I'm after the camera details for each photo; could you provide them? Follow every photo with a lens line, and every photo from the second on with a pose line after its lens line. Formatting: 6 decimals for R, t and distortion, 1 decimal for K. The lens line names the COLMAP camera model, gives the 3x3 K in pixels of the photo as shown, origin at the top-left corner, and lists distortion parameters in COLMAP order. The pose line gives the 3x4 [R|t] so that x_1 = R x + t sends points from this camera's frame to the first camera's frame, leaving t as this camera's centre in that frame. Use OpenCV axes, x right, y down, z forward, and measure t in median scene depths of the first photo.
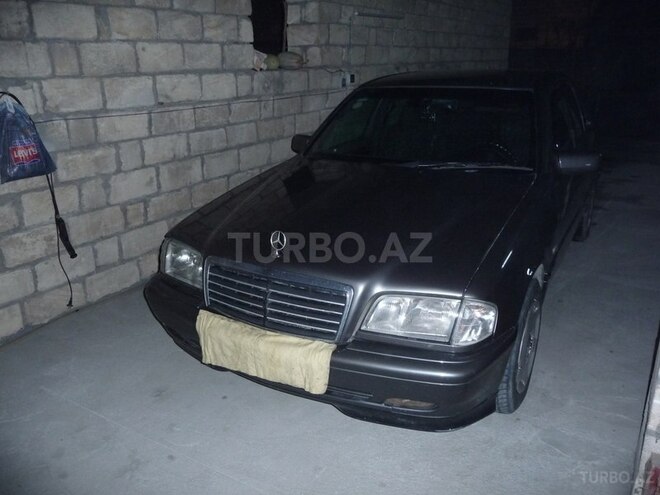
lens RADIAL K [[542.5, 0, 330.0], [0, 542.5, 247.5], [0, 0, 1]] dist [-0.023016, 0.010395]
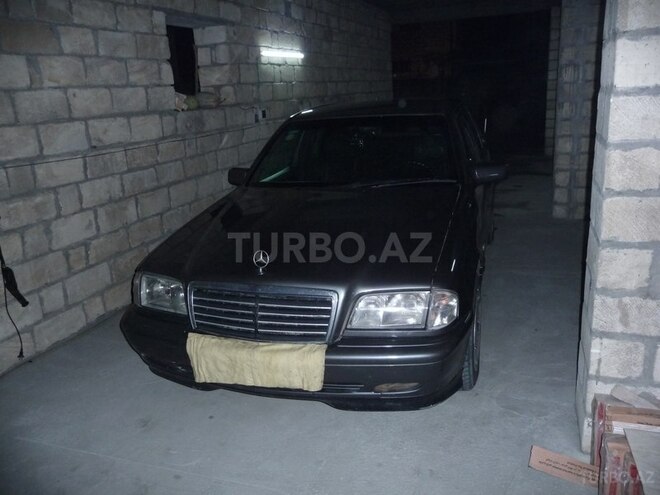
lens RADIAL K [[542.5, 0, 330.0], [0, 542.5, 247.5], [0, 0, 1]] dist [-0.023016, 0.010395]
pose [[0.976811, -0.097422, 0.190657, -0.099556], [0.108775, 0.992809, -0.049988, 0.020459], [-0.184416, 0.069568, 0.980383, -0.065188]]
